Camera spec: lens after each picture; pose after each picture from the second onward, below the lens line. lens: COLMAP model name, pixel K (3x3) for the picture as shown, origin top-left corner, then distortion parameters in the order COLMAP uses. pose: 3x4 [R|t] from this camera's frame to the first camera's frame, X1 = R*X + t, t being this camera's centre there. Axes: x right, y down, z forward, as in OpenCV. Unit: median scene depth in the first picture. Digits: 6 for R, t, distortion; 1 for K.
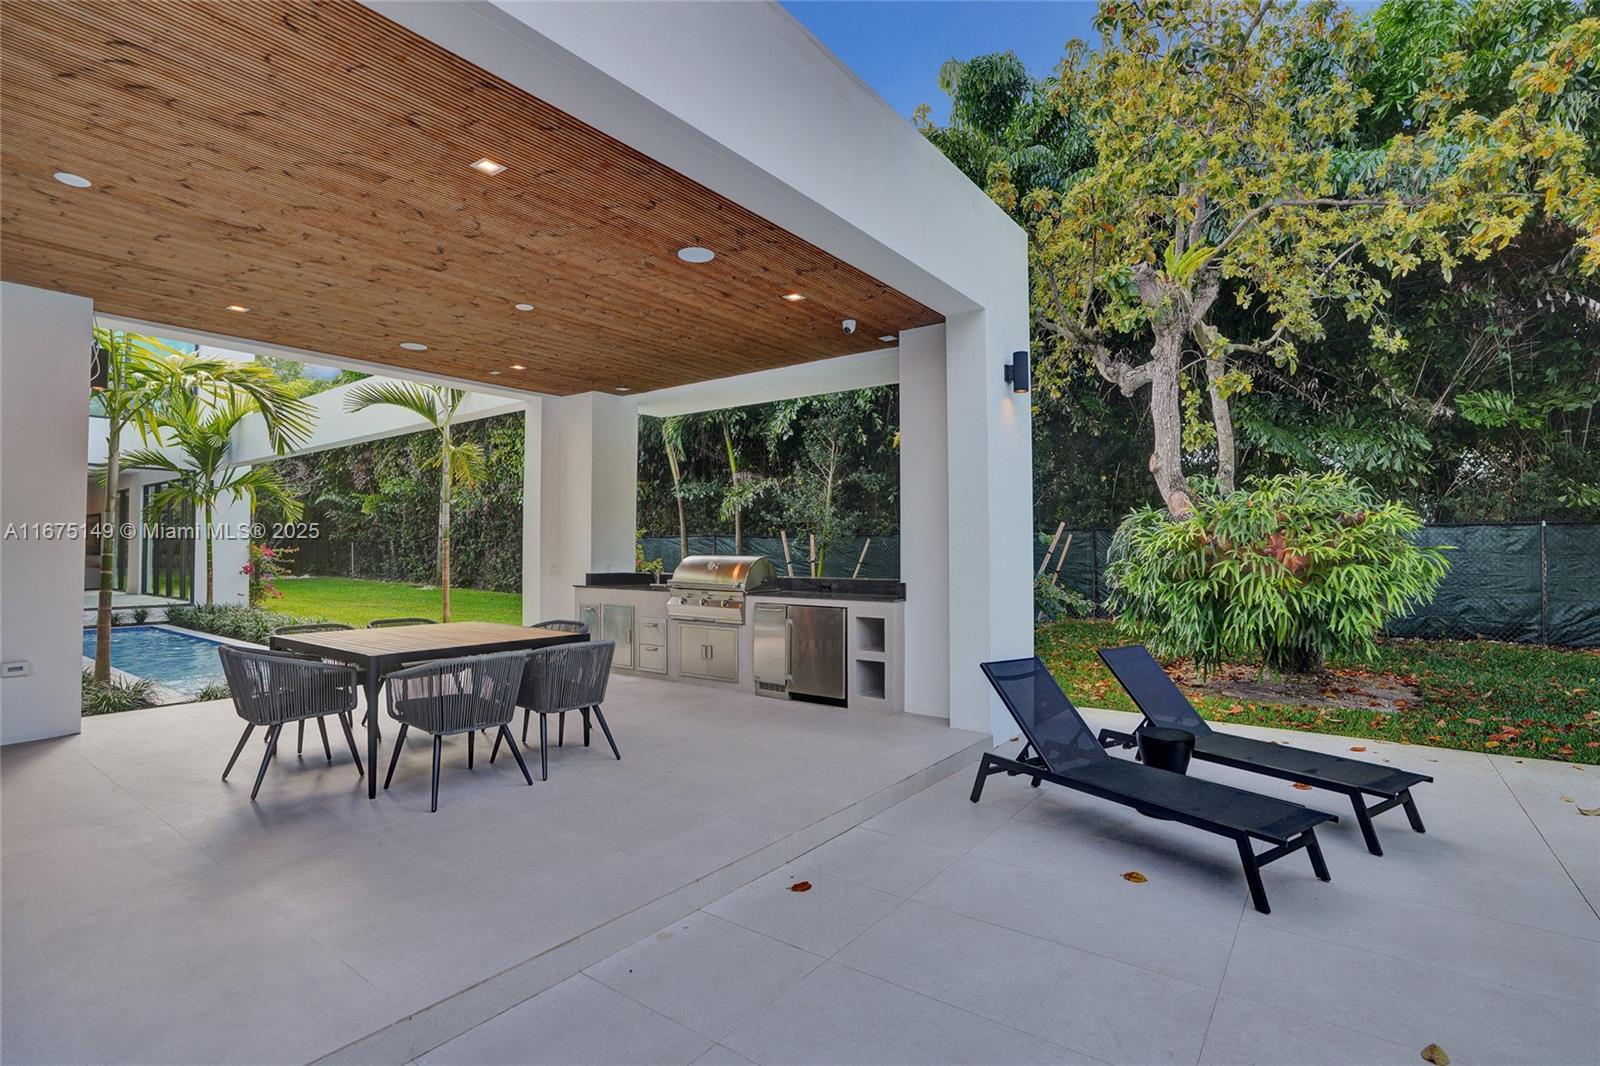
lens RADIAL K [[750.6, 0, 800.0], [0, 750.6, 533.0], [0, 0, 1]] dist [-0.012057, 0.000988]
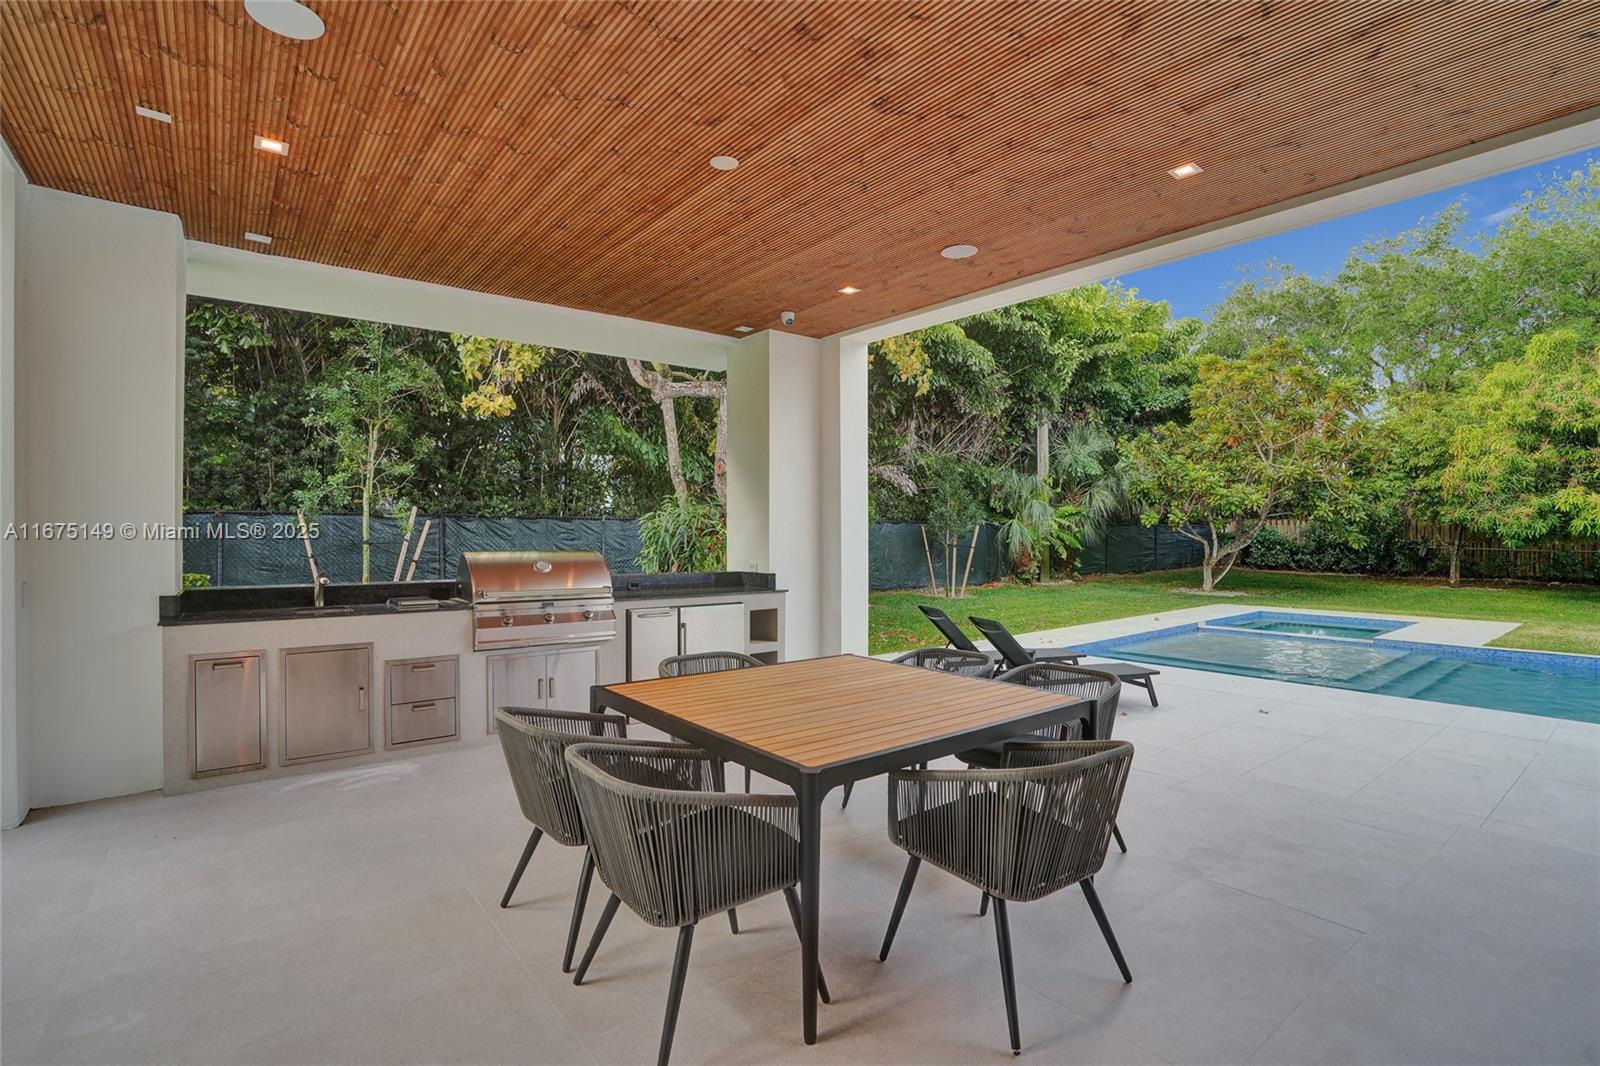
lens RADIAL K [[750.6, 0, 800.0], [0, 750.6, 533.0], [0, 0, 1]] dist [-0.012057, 0.000988]
pose [[0.256117, -0.004016, 0.966638, -0.973683], [-0.020307, 0.999748, 0.009534, -0.001637], [-0.966433, -0.022072, 0.255971, 0.789754]]
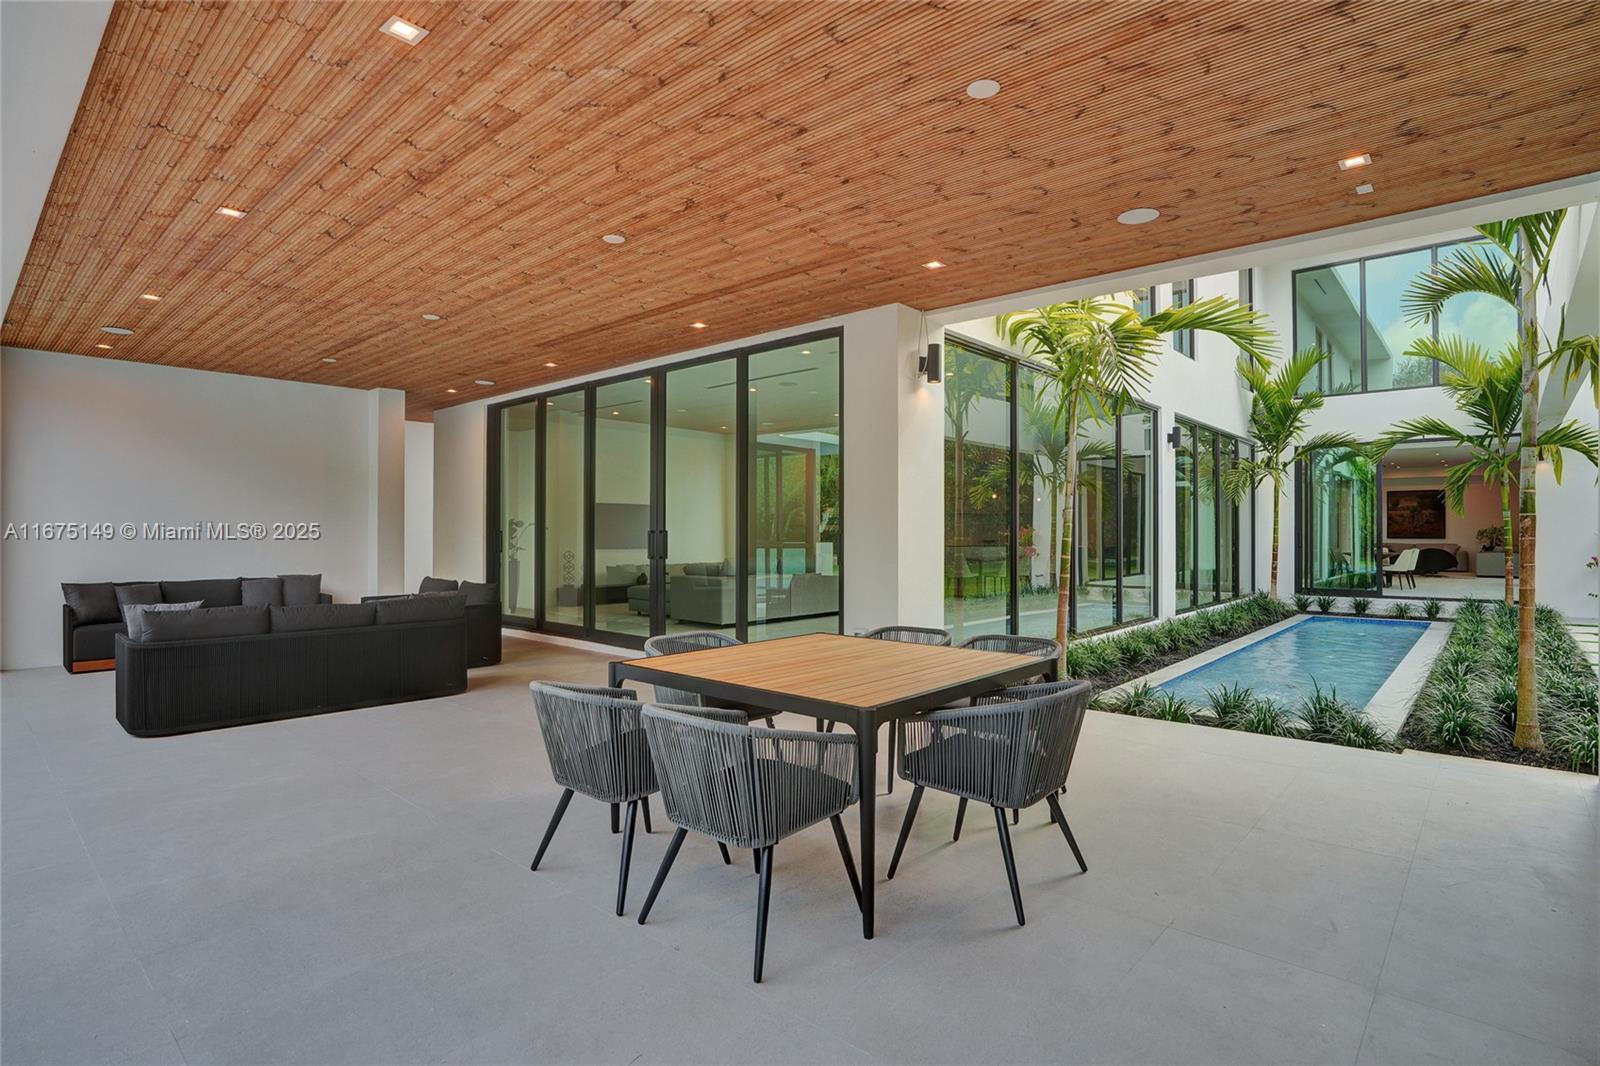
lens RADIAL K [[828.7, 0, 800.0], [0, 828.7, 533.0], [0, 0, 1]] dist [-0.046559, 0.000356]
pose [[-0.089897, -0.001833, -0.995949, 0.226822], [0.020543, 0.999782, -0.003695, 0.014797], [0.995739, -0.020792, -0.089840, 0.934296]]
